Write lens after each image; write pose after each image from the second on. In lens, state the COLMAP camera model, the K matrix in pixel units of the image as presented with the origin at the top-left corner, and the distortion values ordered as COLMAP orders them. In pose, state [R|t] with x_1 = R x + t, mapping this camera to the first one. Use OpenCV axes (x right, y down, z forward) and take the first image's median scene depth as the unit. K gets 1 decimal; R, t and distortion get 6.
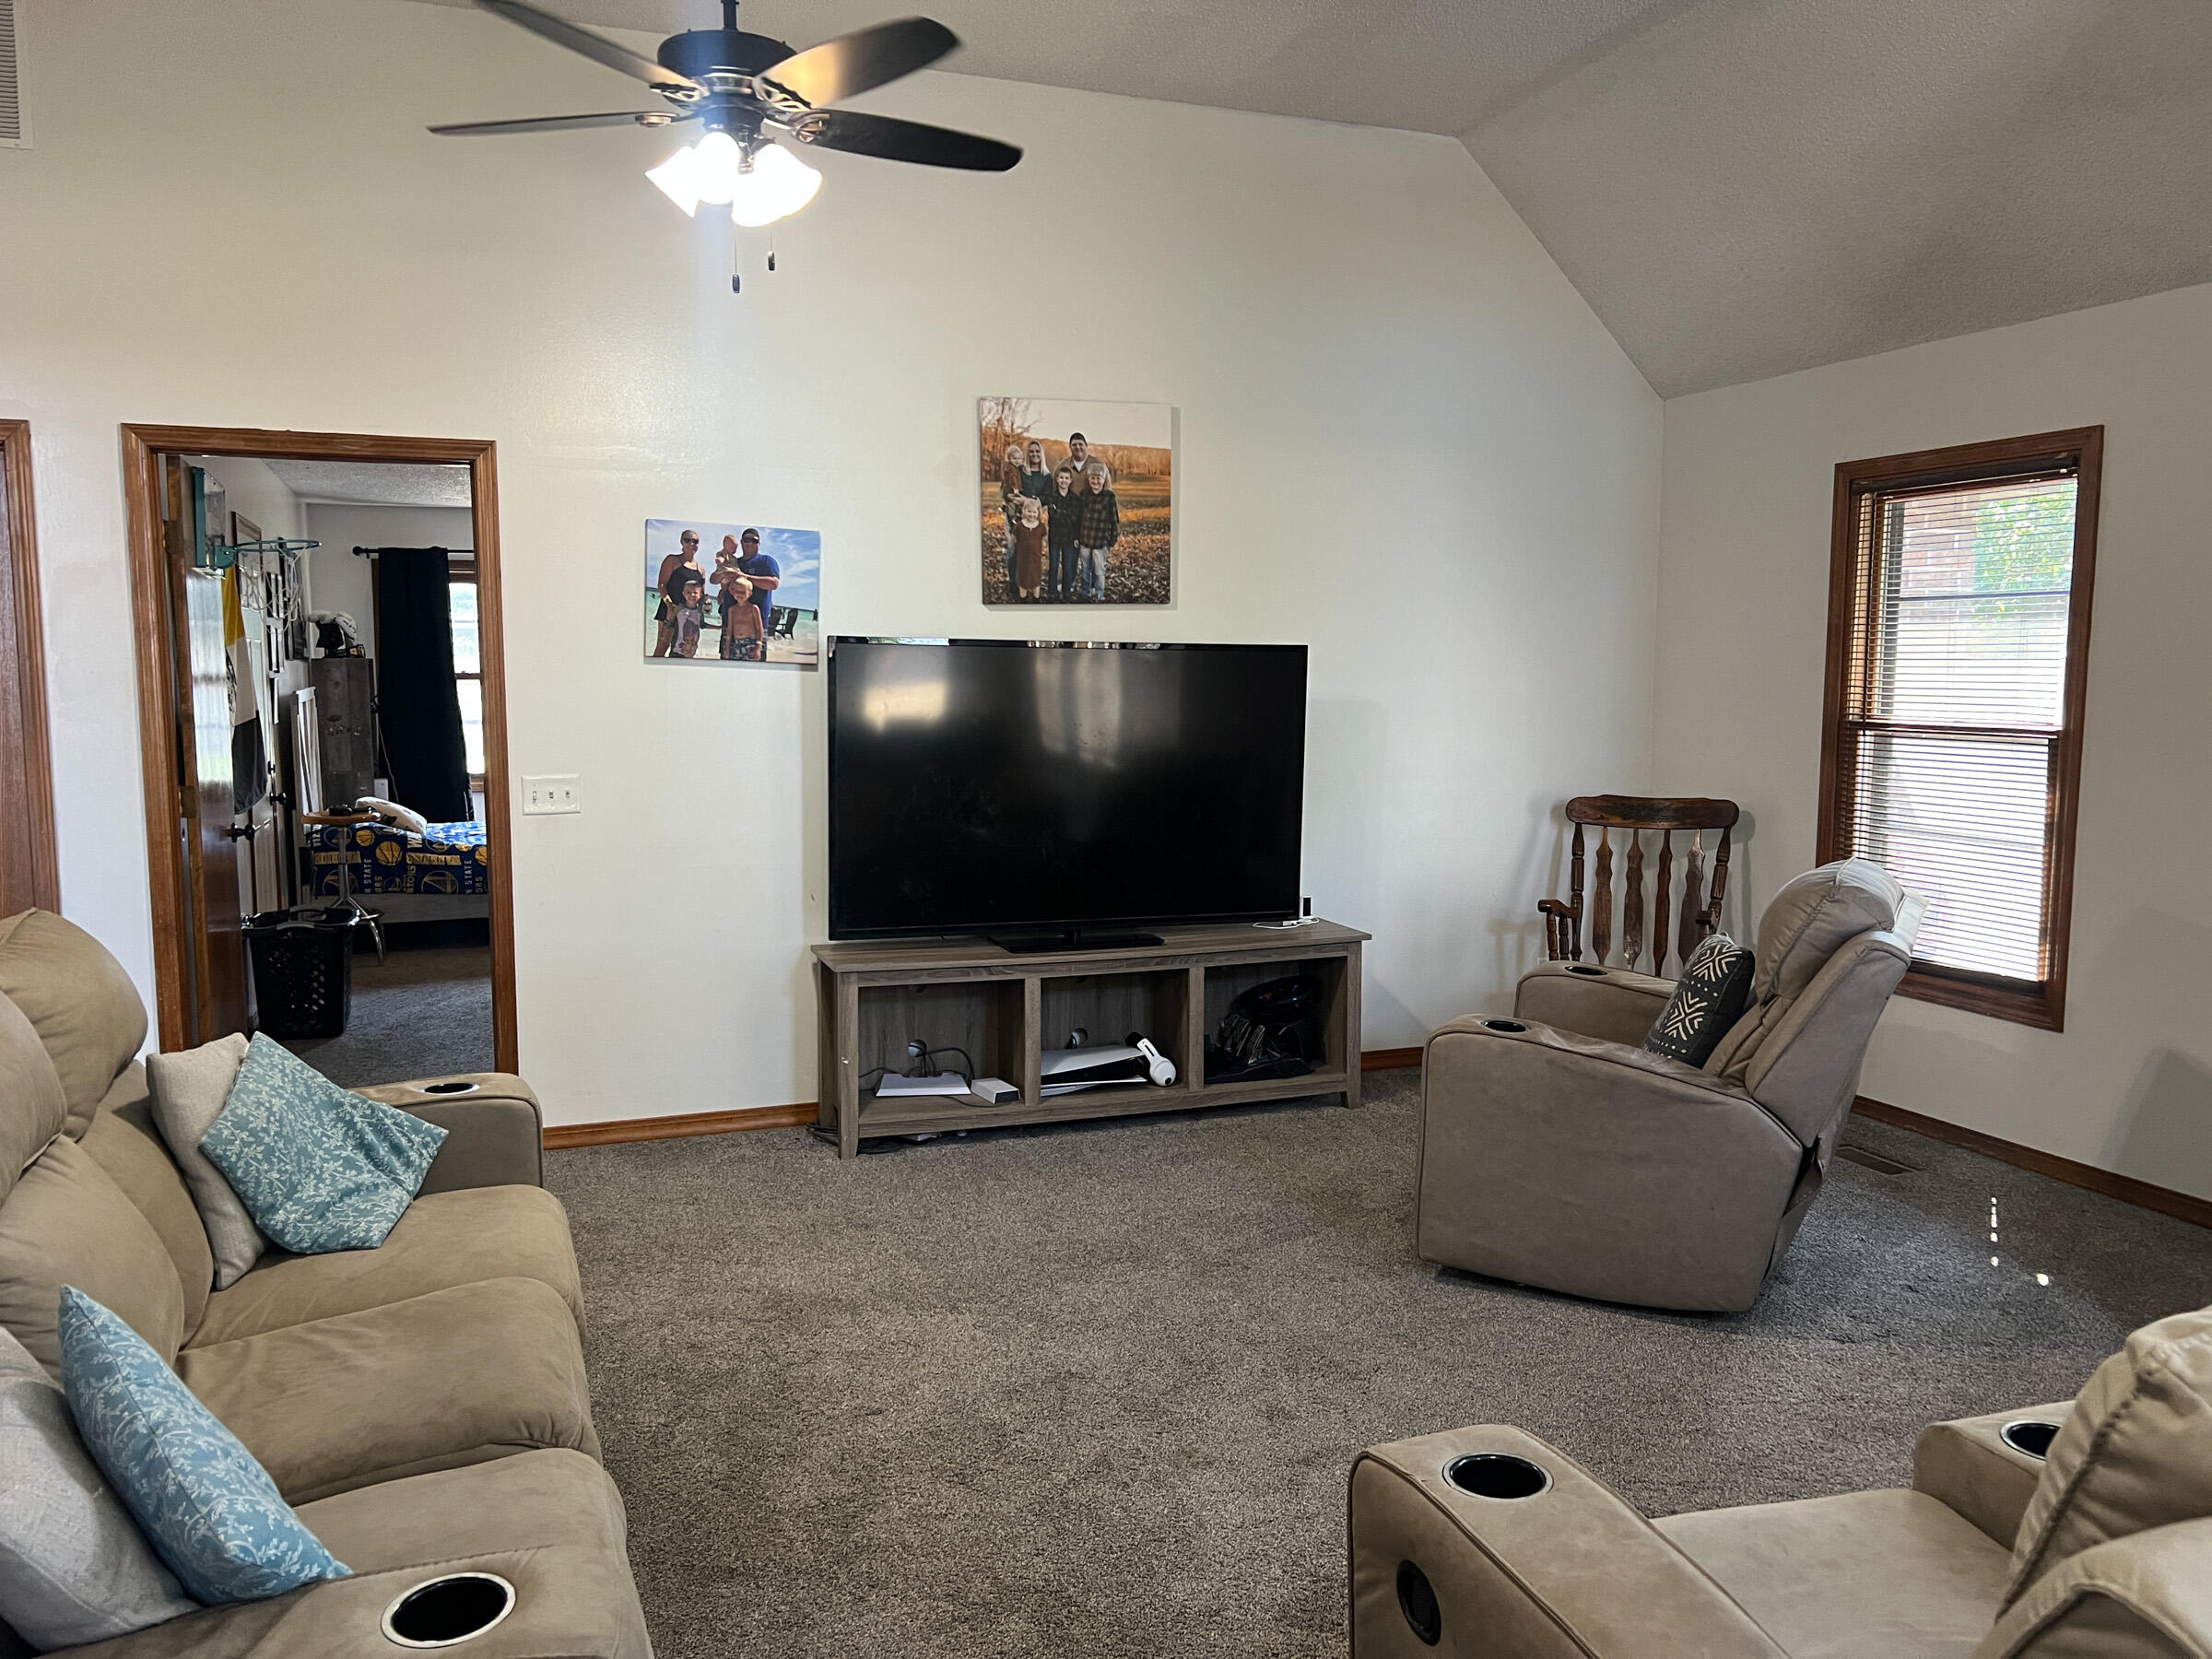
lens RADIAL K [[1660.3, 0, 1119.6], [0, 1660.3, 833.1], [0, 0, 1]] dist [0.065652, -0.080121]
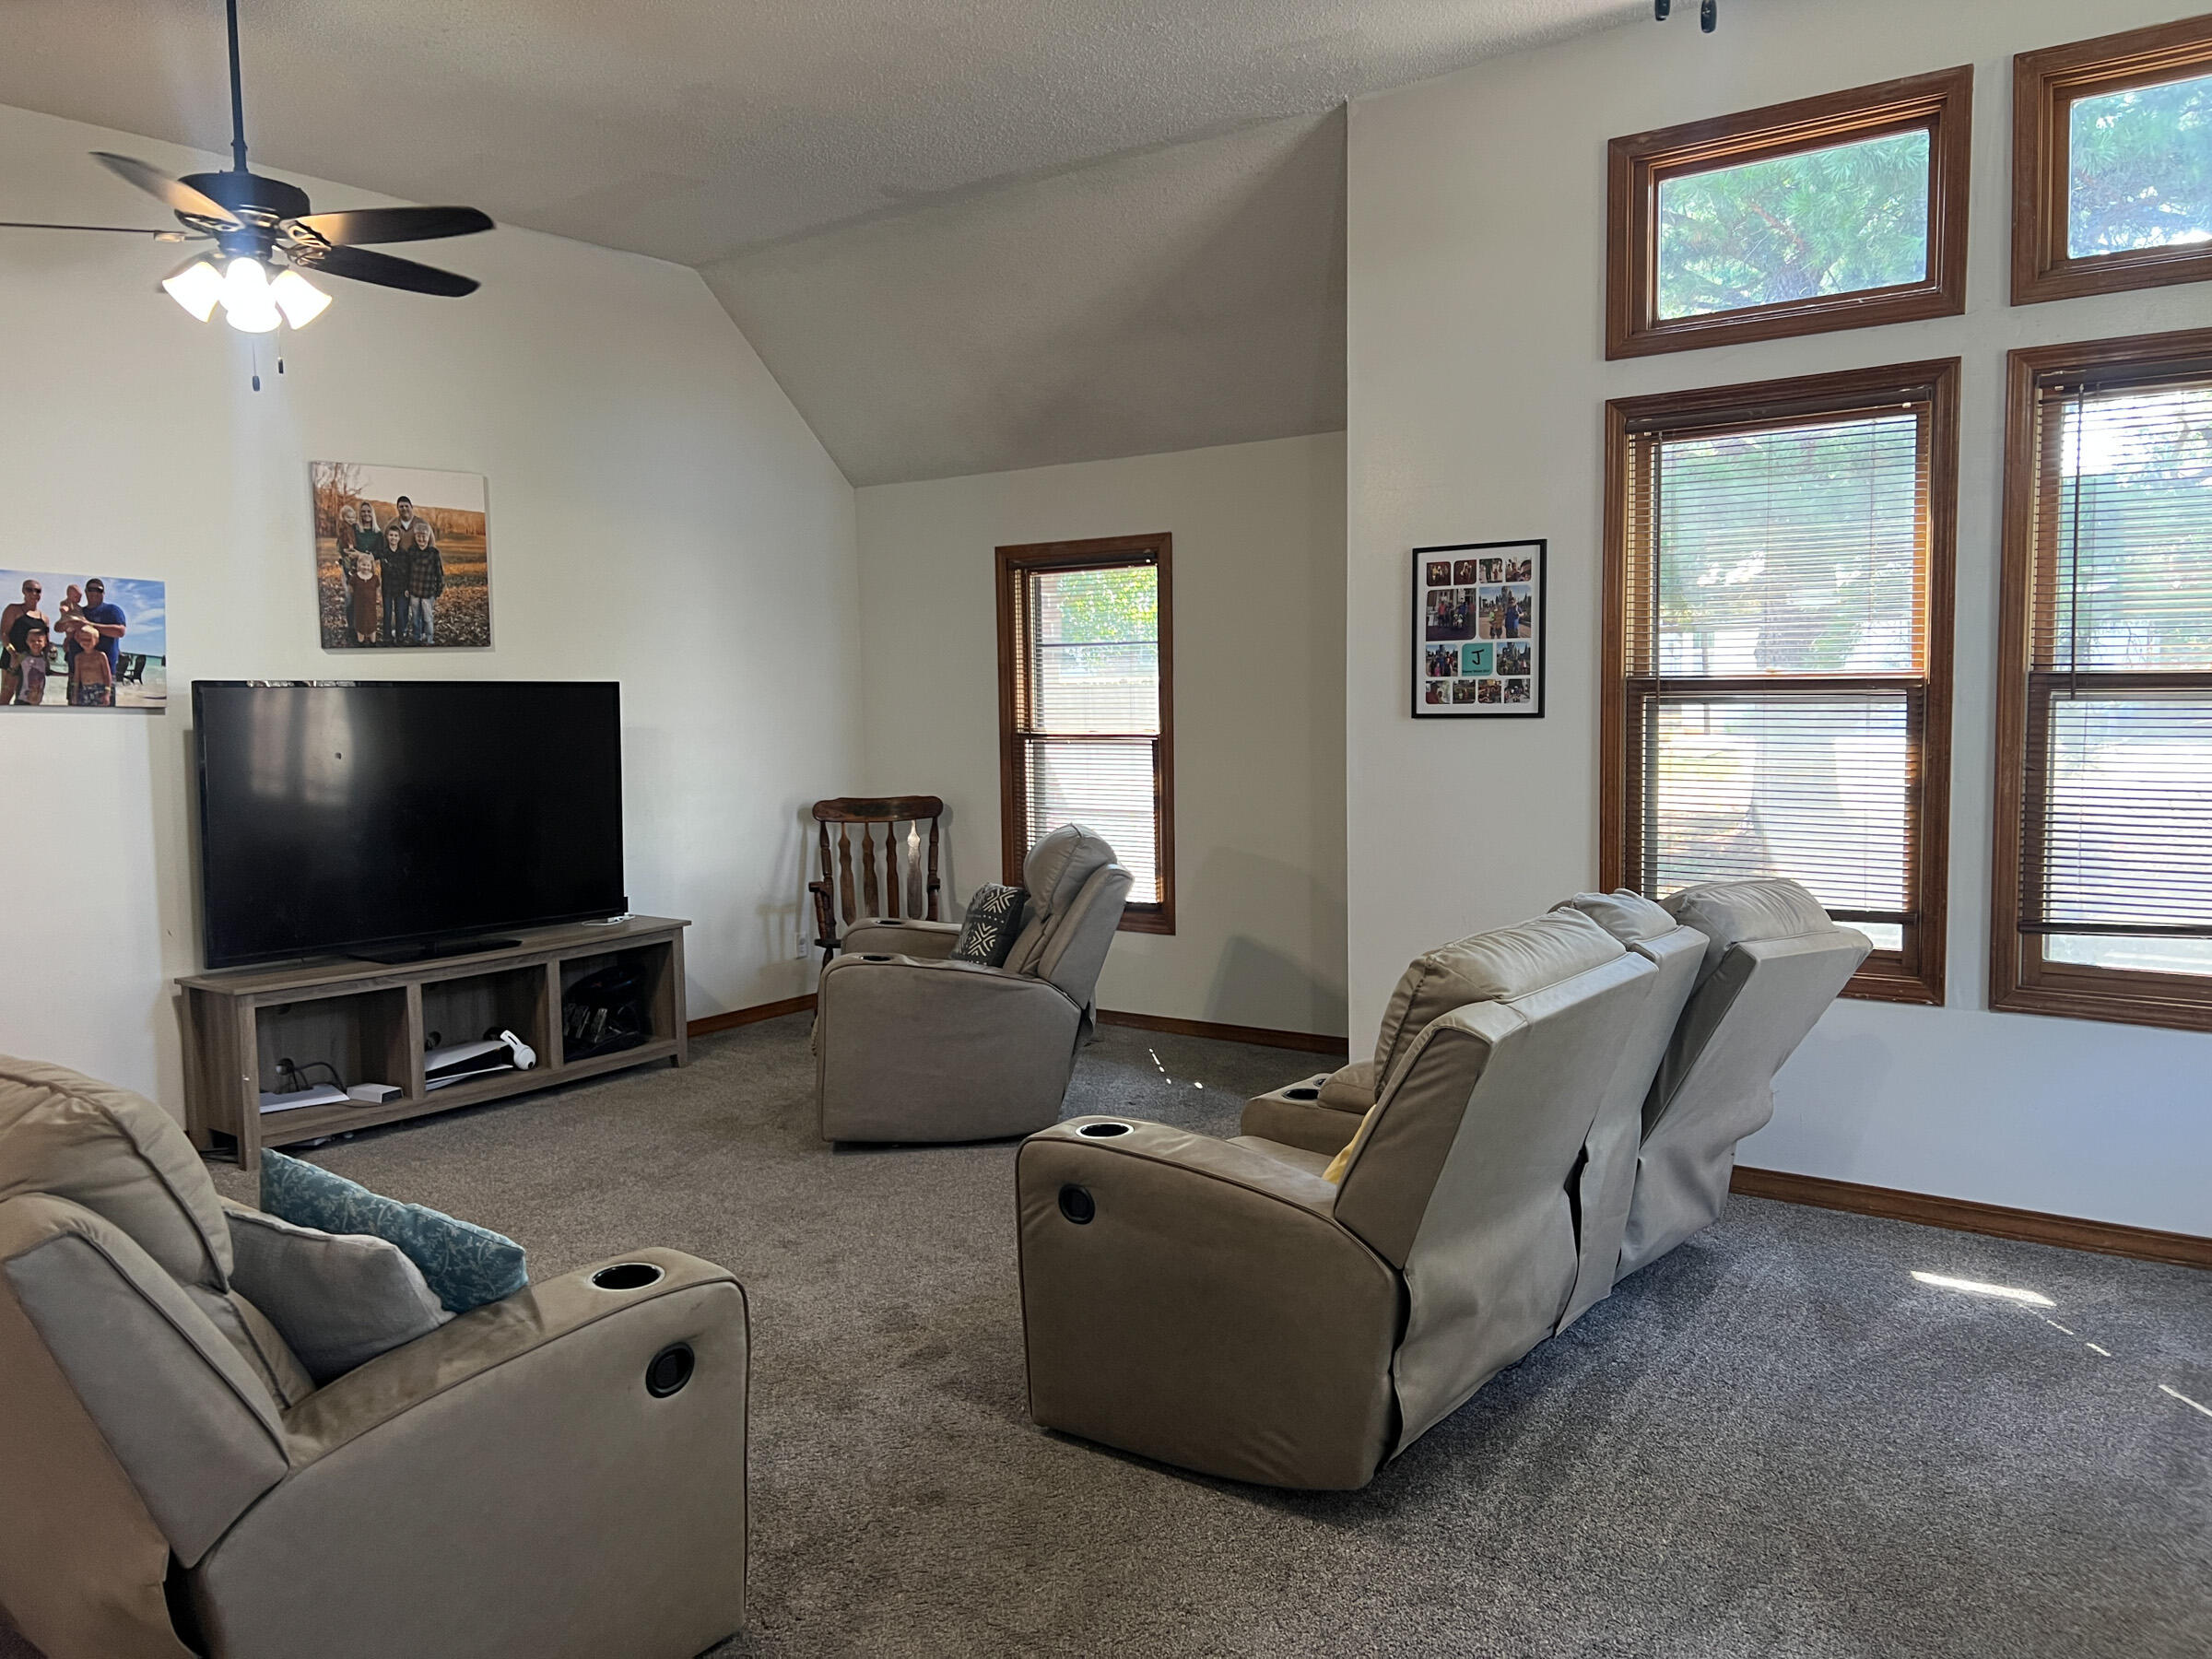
lens RADIAL K [[1660.3, 0, 1103.3], [0, 1660.3, 829.8], [0, 0, 1]] dist [0.065652, -0.080121]
pose [[0.840793, -0.063731, 0.537592, -0.262785], [0.074670, 0.997207, 0.001435, 0.016940], [-0.536182, 0.038936, 0.843204, -0.200064]]
